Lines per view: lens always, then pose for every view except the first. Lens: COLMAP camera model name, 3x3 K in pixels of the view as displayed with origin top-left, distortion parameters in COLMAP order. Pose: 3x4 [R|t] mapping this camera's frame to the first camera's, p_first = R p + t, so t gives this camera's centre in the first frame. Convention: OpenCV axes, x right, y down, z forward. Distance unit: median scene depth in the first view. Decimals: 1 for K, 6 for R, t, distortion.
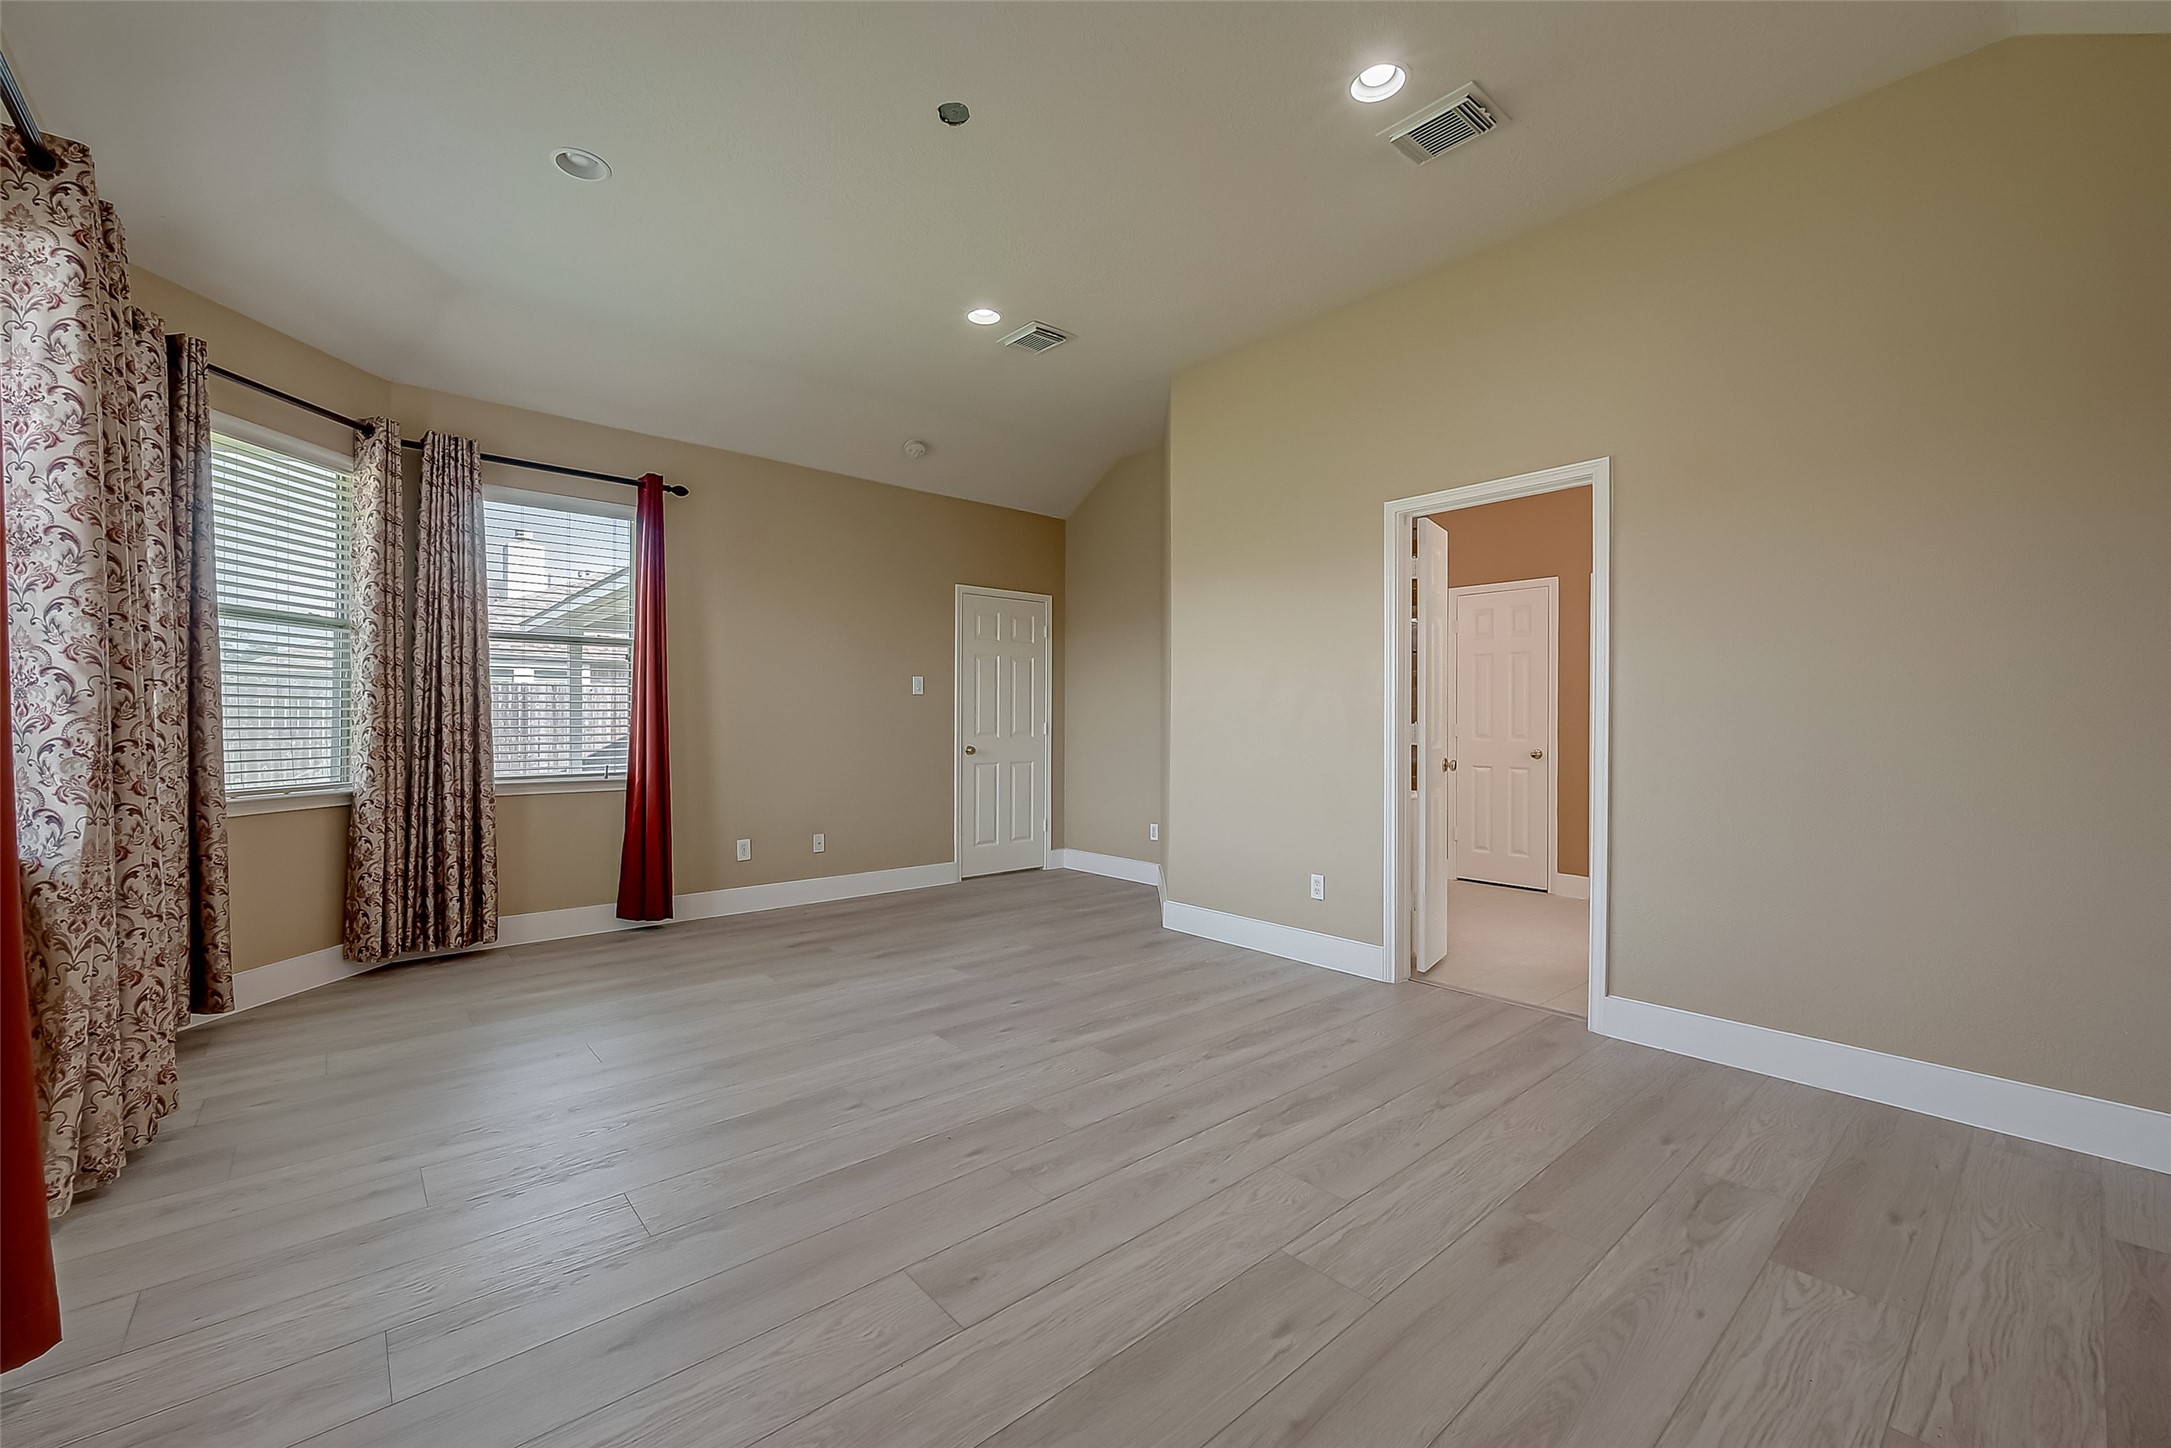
lens RADIAL K [[876.0, 0, 1085.5], [0, 876.0, 724.0], [0, 0, 1]] dist [-0.000472, -0.000092]
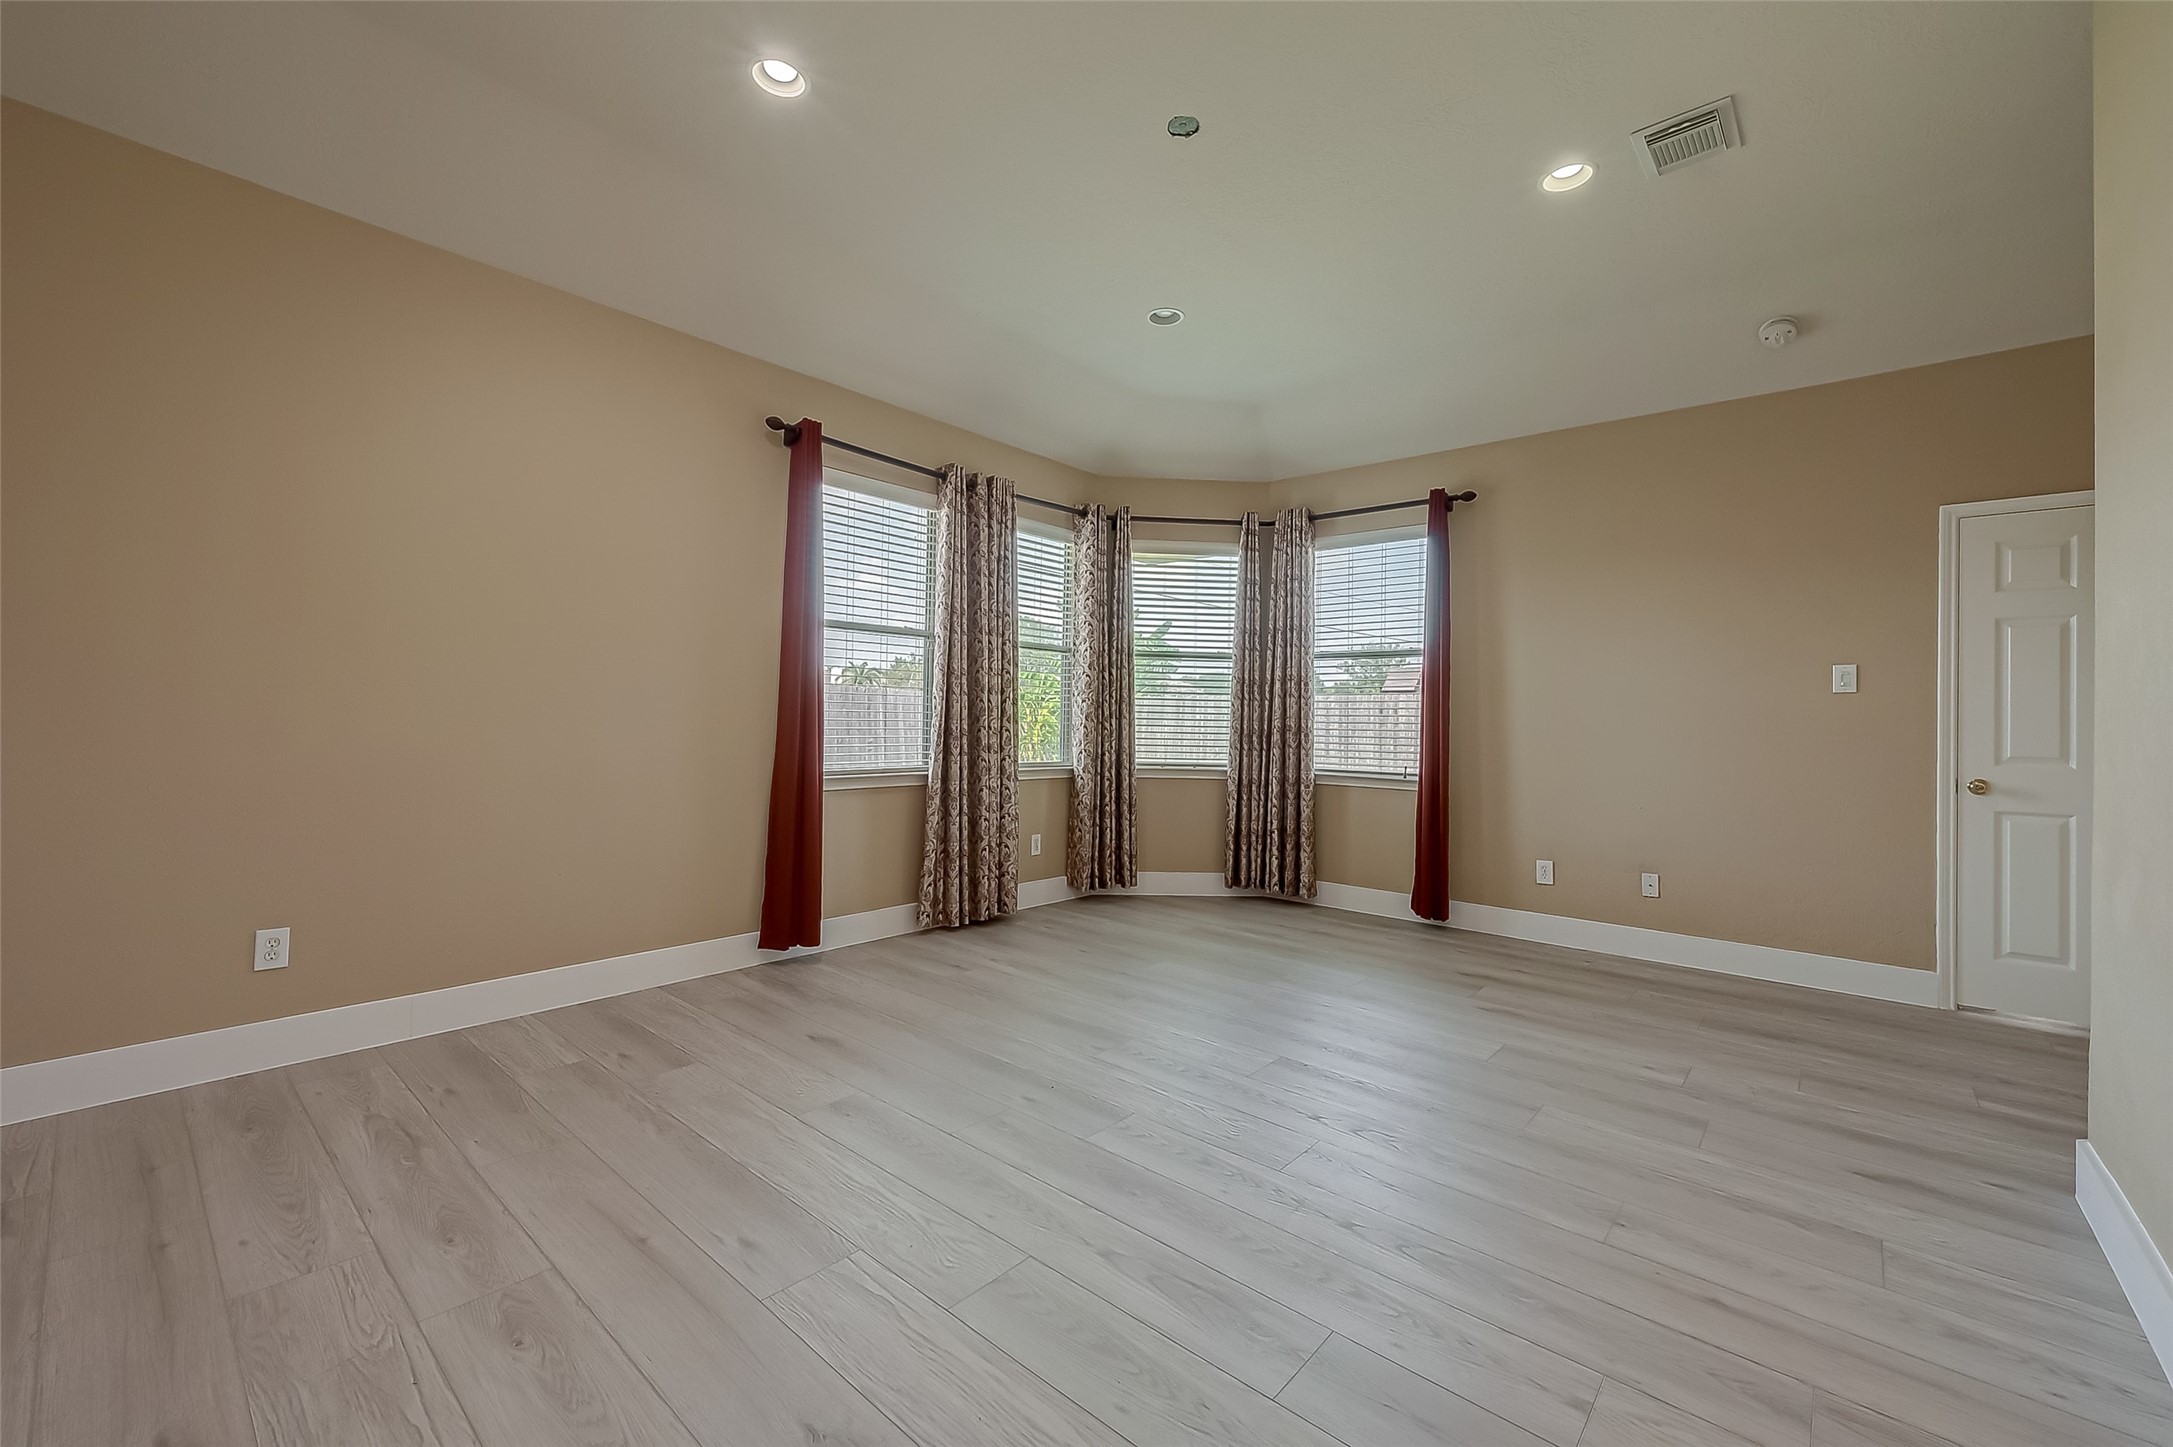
lens RADIAL K [[902.0, 0, 1077.2], [0, 902.0, 713.9], [0, 0, 1]] dist [-0.002011, 0.000010]
pose [[0.114790, -0.006116, -0.993371, 0.694268], [-0.022520, 0.999708, -0.008757, 0.000814], [0.993135, 0.023376, 0.114618, 0.612740]]
